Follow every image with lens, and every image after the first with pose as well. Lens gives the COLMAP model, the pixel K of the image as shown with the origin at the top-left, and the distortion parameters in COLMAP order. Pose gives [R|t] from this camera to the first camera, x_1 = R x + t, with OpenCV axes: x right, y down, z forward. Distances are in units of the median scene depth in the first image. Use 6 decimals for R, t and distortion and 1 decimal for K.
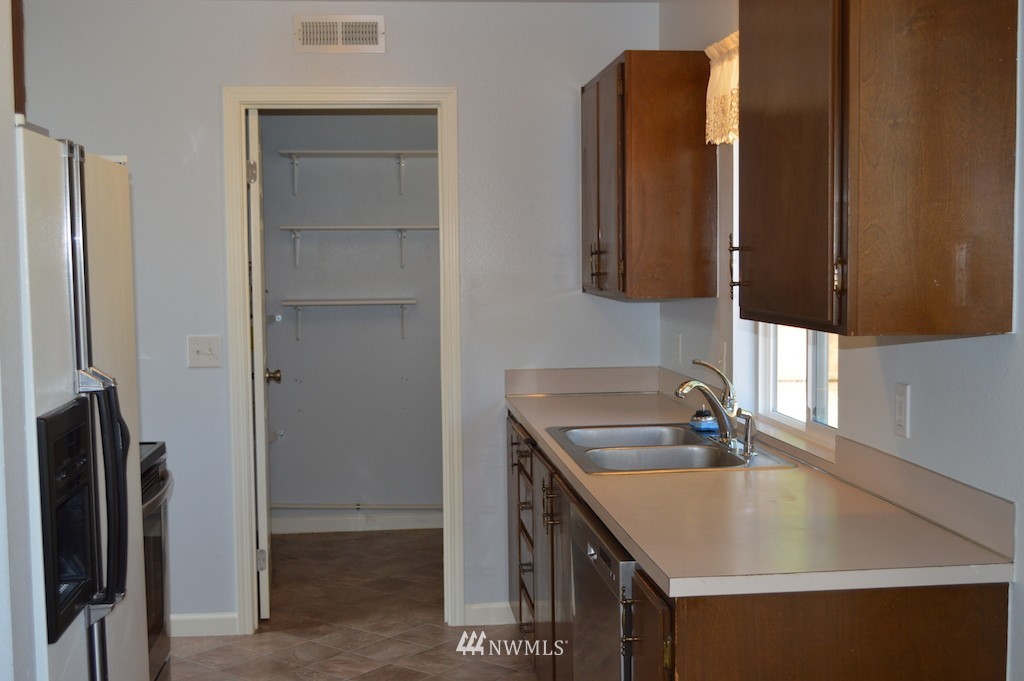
lens RADIAL K [[1232.0, 0, 512.0], [0, 1232.0, 340.5], [0, 0, 1]] dist [-0.031811, -0.014778]
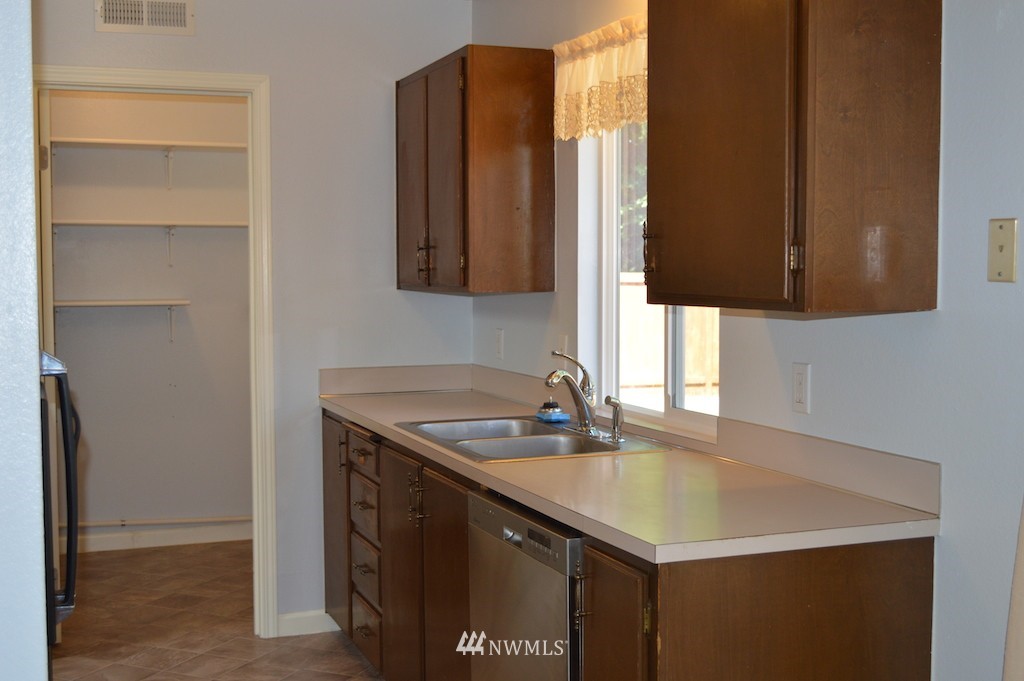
lens RADIAL K [[1270.2, 0, 512.0], [0, 1270.2, 340.5], [0, 0, 1]] dist [-0.034425, 0.003341]
pose [[0.967490, -0.007692, 0.252793, -0.142145], [0.010475, 0.999898, -0.009664, 0.016057], [-0.252693, 0.011998, 0.967472, -0.004885]]
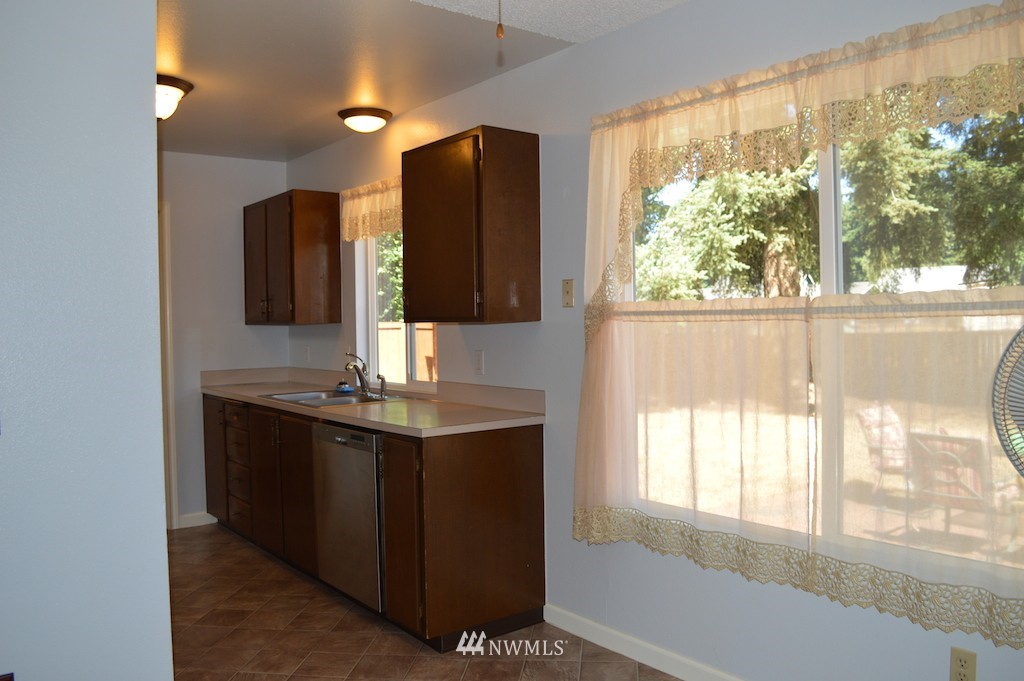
lens RADIAL K [[818.6, 0, 512.0], [0, 818.6, 340.5], [0, 0, 1]] dist [-0.081298, 0.005396]
pose [[0.851893, -0.015423, 0.523488, -0.281548], [0.040633, 0.998500, -0.036705, 0.051104], [-0.522137, 0.052540, 0.851242, -0.203937]]
